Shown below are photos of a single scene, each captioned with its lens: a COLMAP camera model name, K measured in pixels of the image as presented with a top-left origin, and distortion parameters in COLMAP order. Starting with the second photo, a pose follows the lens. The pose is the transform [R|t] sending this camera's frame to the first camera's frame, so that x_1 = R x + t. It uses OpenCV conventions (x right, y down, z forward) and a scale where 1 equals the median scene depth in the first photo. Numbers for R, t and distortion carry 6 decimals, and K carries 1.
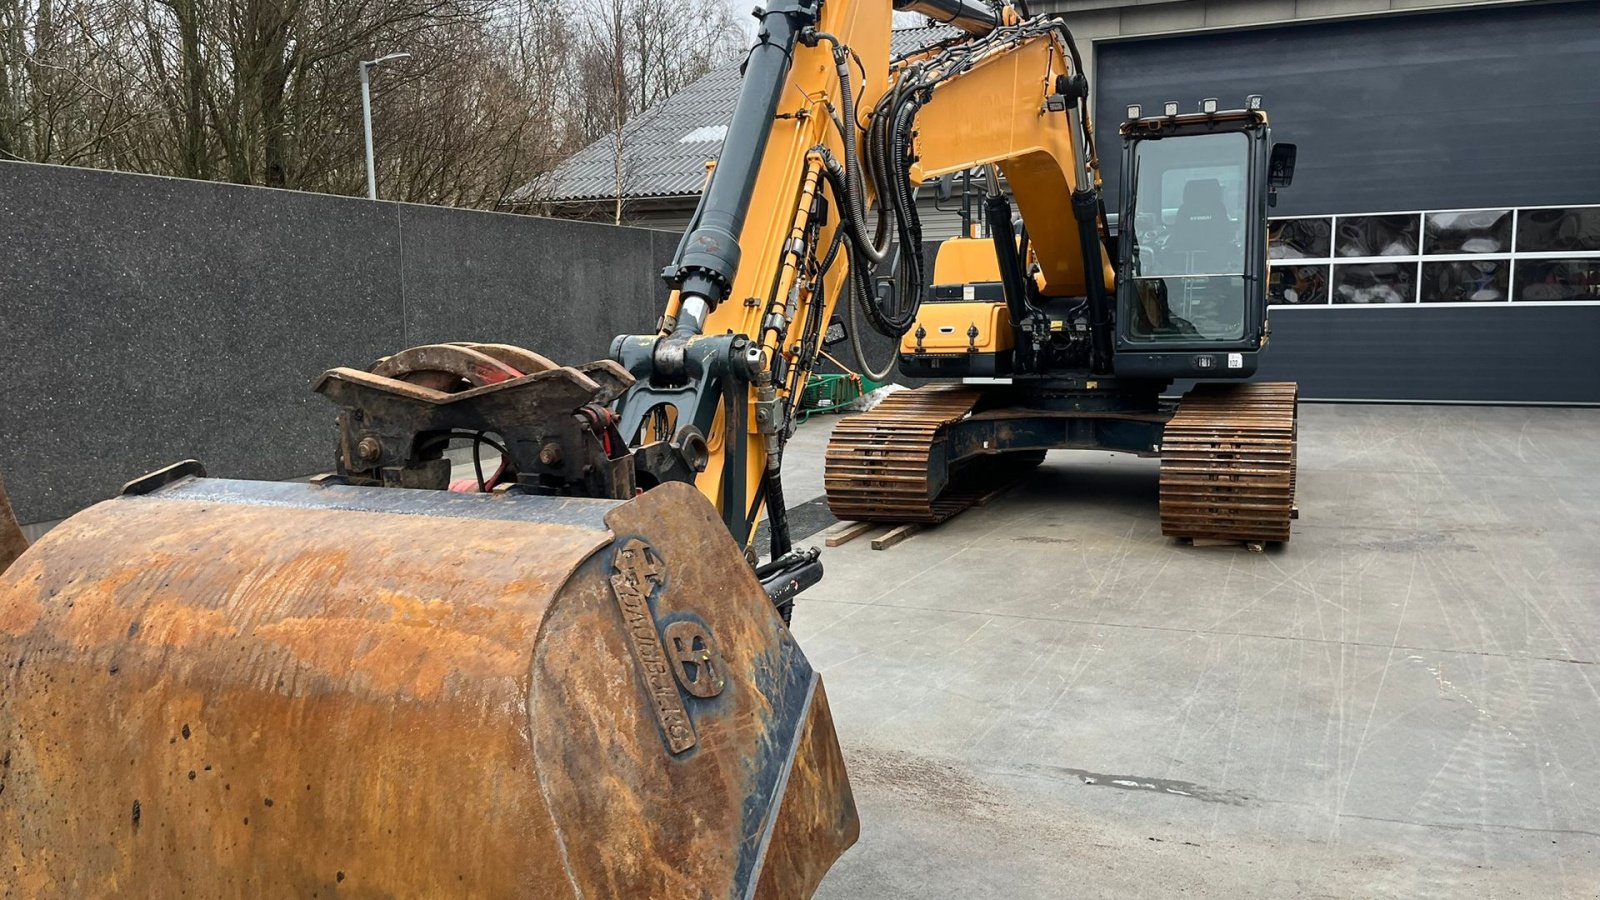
lens RADIAL K [[1204.4, 0, 807.6], [0, 1204.4, 458.1], [0, 0, 1]] dist [0.056920, -0.067638]
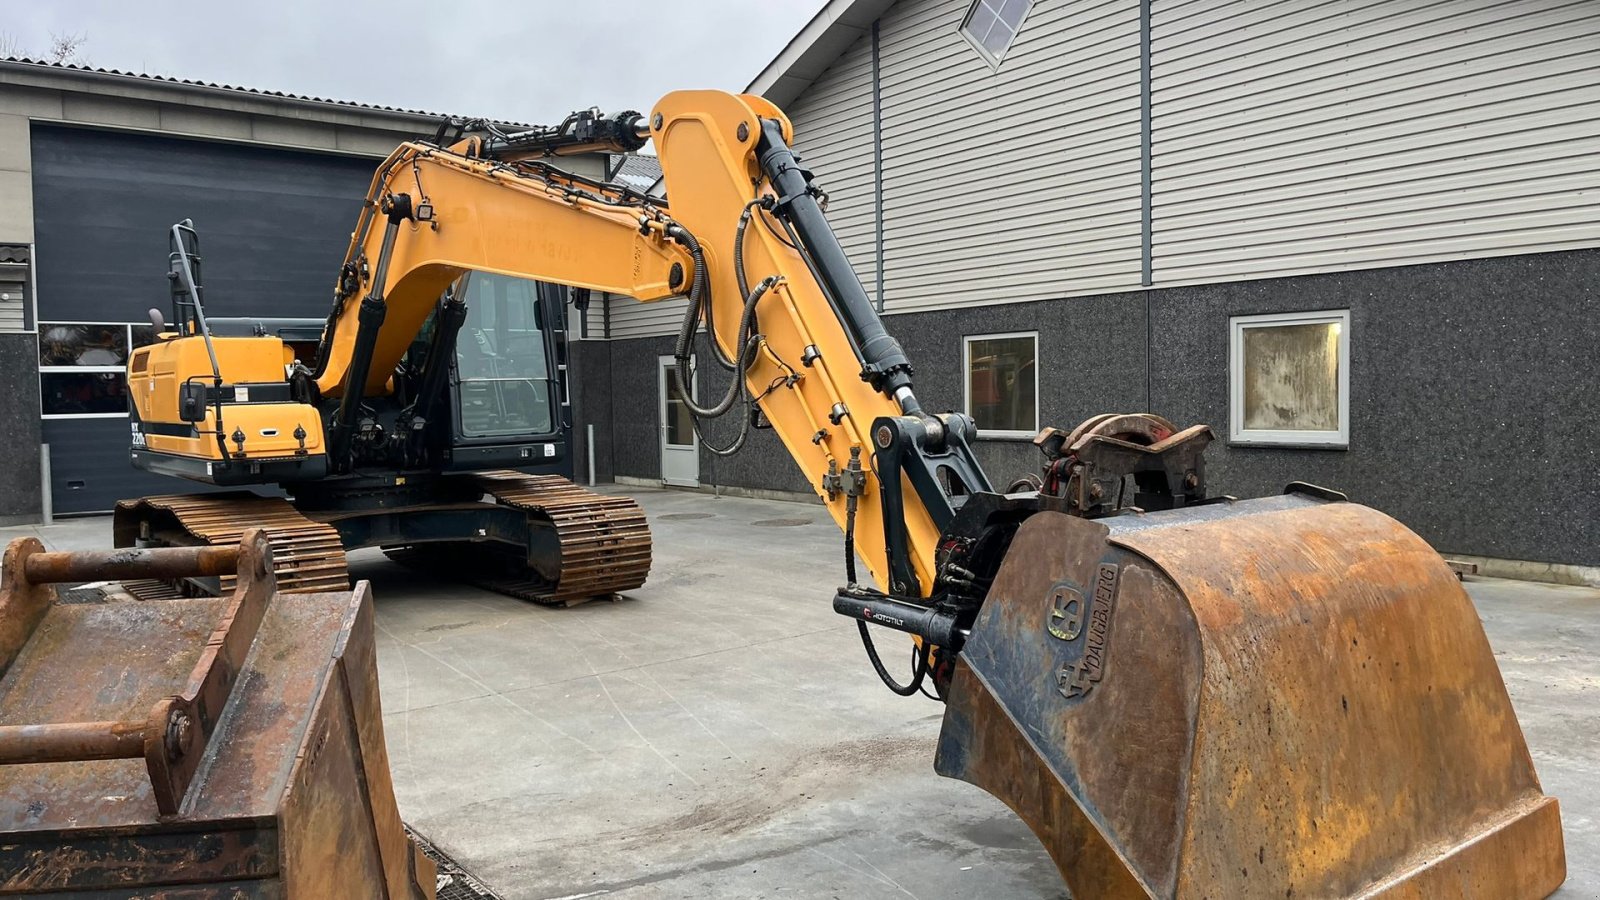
lens RADIAL K [[1204.4, 0, 805.7], [0, 1204.4, 440.4], [0, 0, 1]] dist [0.056920, -0.067638]
pose [[0.500894, -0.033338, 0.864866, -0.599328], [0.122971, 0.991862, -0.032986, -0.021340], [-0.856728, 0.122876, 0.500917, 0.204492]]
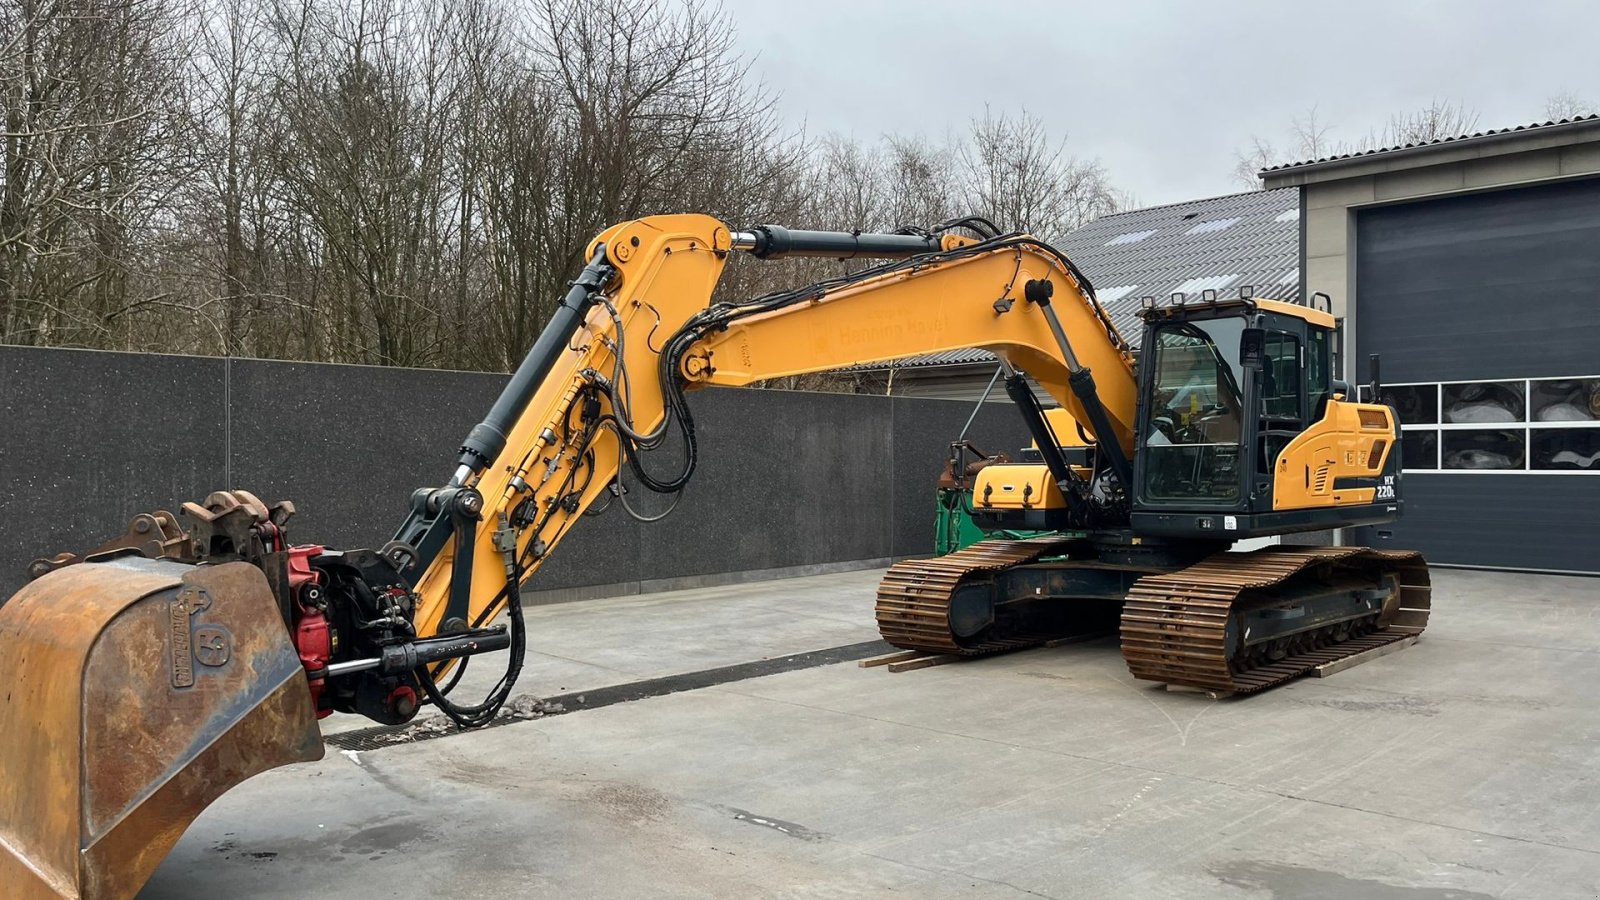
lens RADIAL K [[1204.4, 0, 813.8], [0, 1204.4, 458.5], [0, 0, 1]] dist [0.056920, -0.067638]
pose [[0.931656, 0.011048, -0.363174, 0.435569], [-0.056027, 0.991951, -0.113552, 0.007400], [0.358996, 0.126139, 0.924776, -0.157937]]
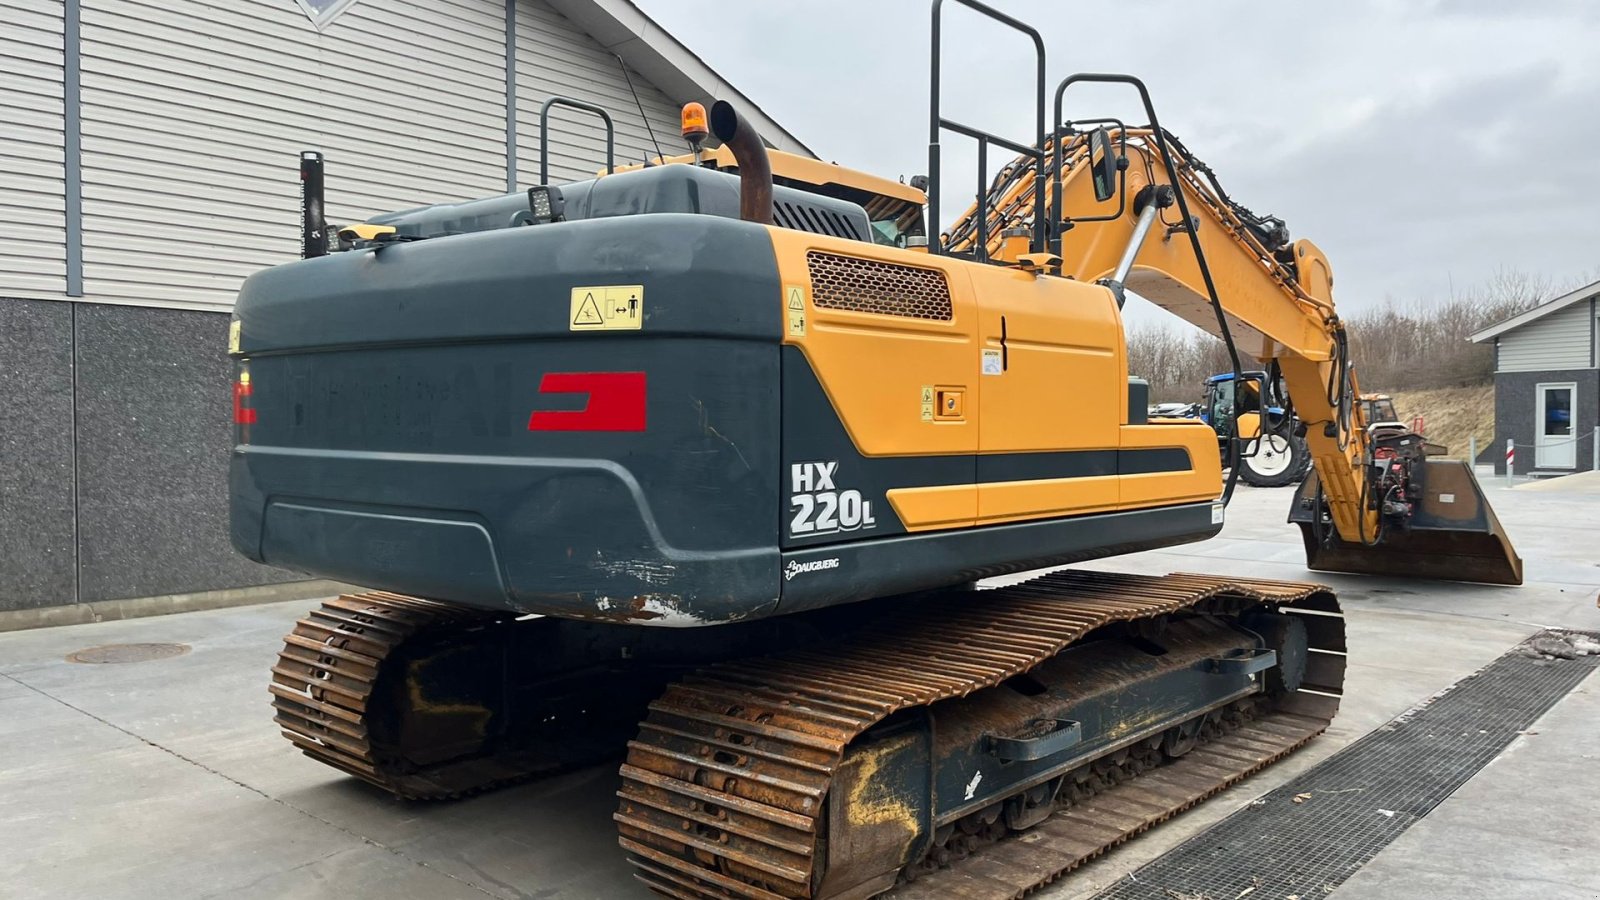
lens RADIAL K [[1204.4, 0, 790.5], [0, 1204.4, 457.2], [0, 0, 1]] dist [0.056920, -0.067638]
pose [[-0.943004, 0.008342, 0.332678, 0.107177], [0.056996, 0.988963, 0.136762, -0.250669], [-0.327865, 0.147928, -0.933071, 2.021847]]
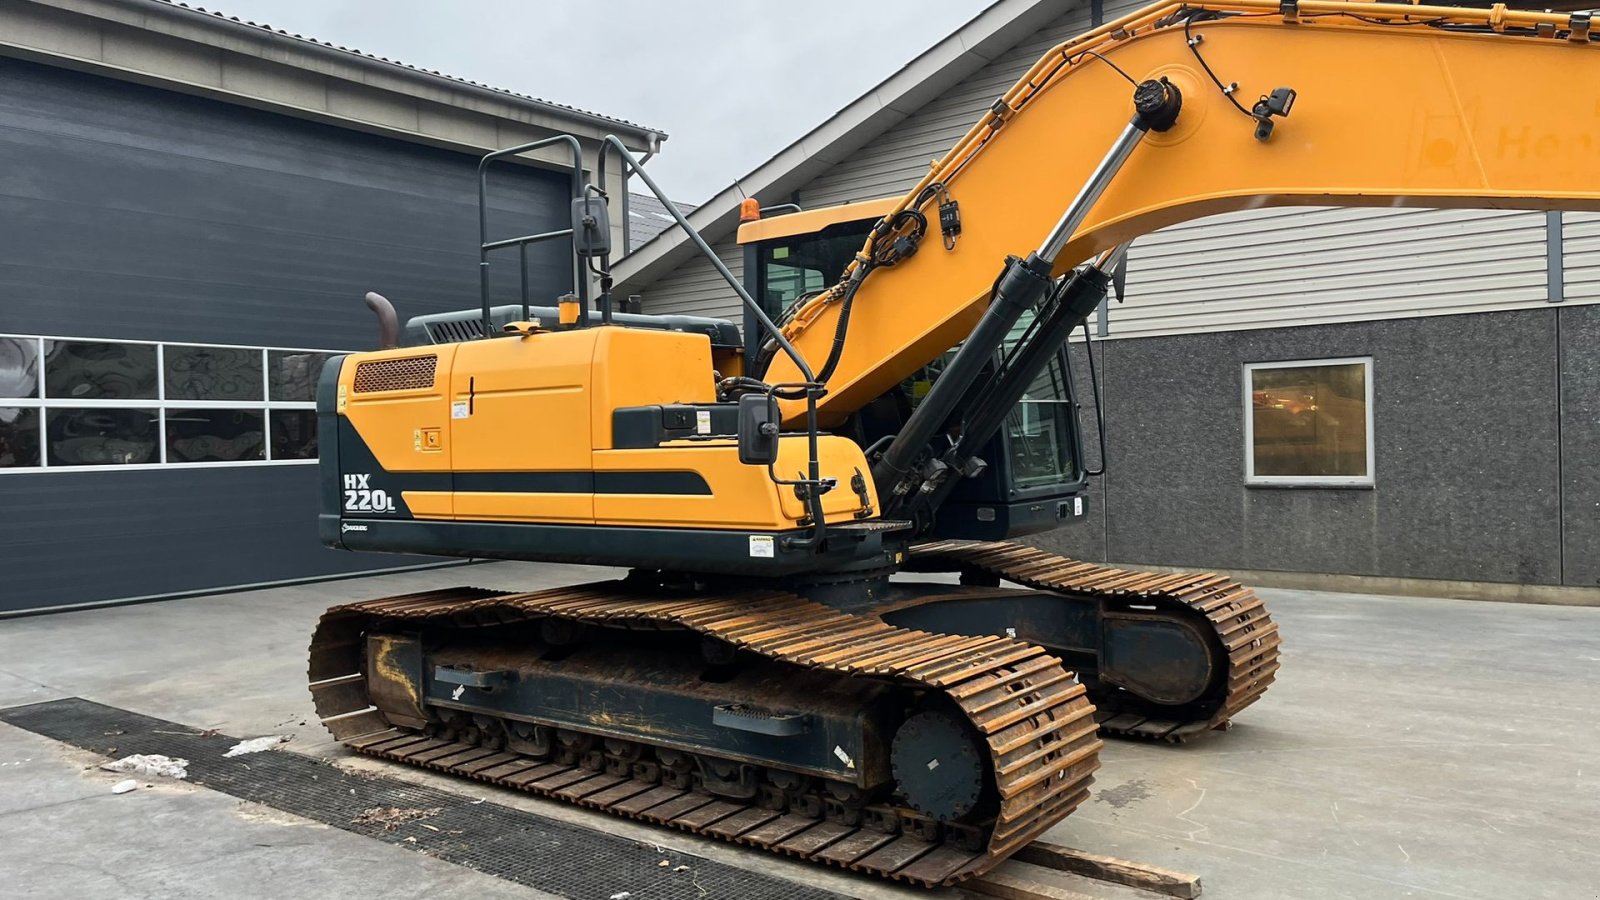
lens RADIAL K [[1204.4, 0, 805.9], [0, 1204.4, 448.6], [0, 0, 1]] dist [0.056920, -0.067638]
pose [[0.261721, -0.000958, 0.965143, -0.516904], [0.141554, 0.989224, -0.037404, -0.124684], [-0.954706, 0.146409, 0.259037, 1.048191]]
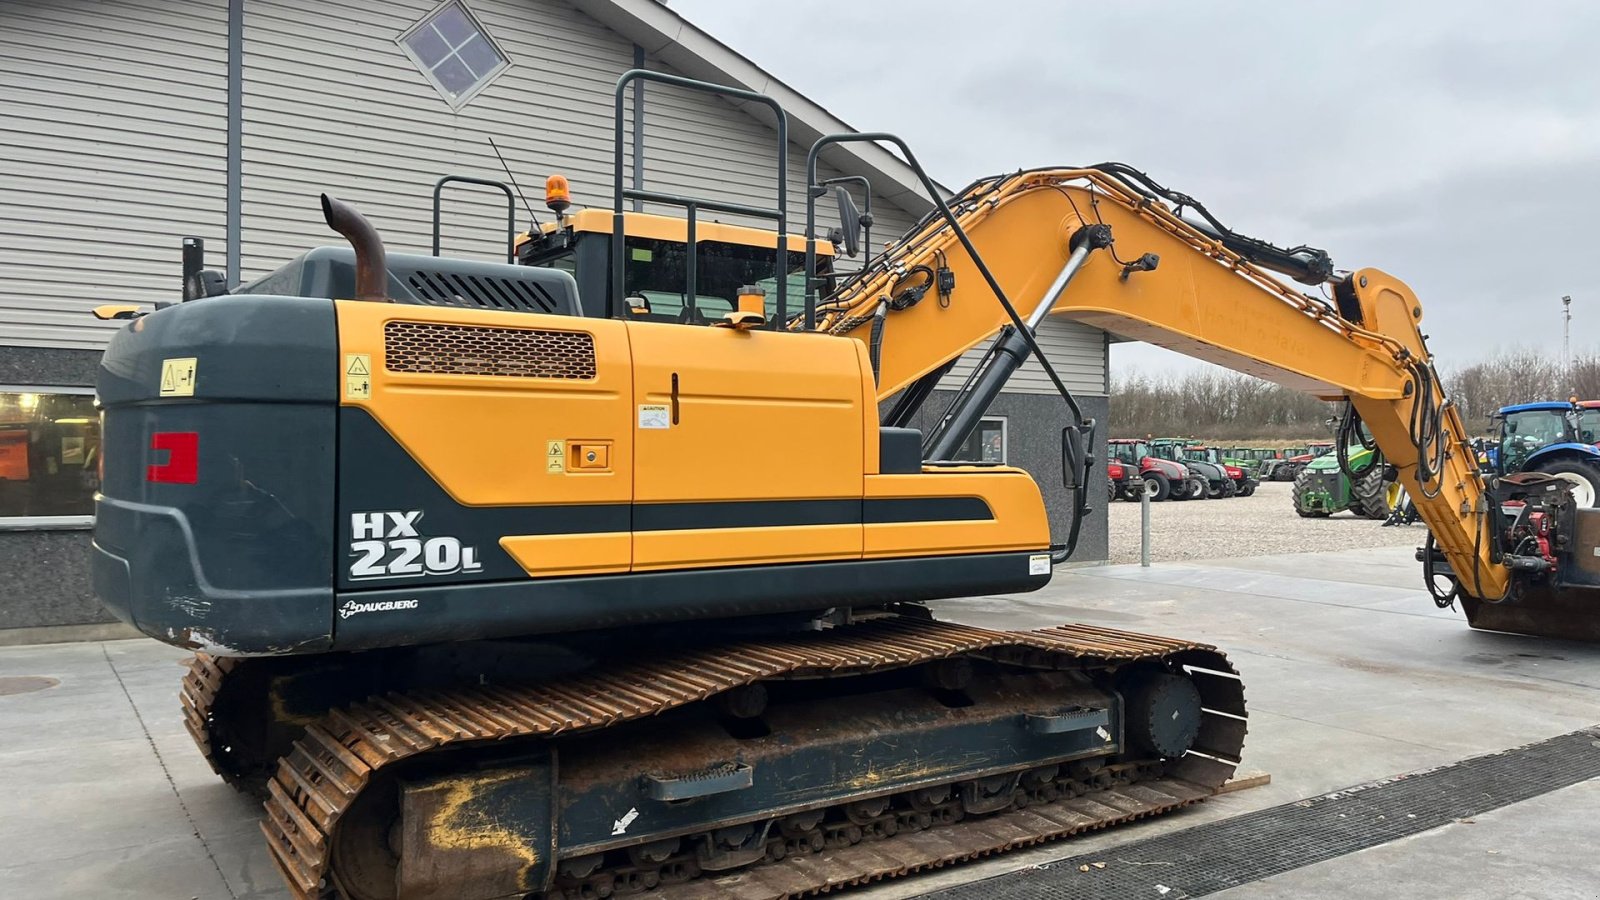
lens RADIAL K [[1204.4, 0, 818.2], [0, 1204.4, 435.0], [0, 0, 1]] dist [0.056920, -0.067638]
pose [[-0.833655, 0.022078, 0.551844, -0.181770], [0.077260, 0.994037, 0.076945, -0.242917], [-0.546855, 0.106781, -0.830390, 1.912700]]
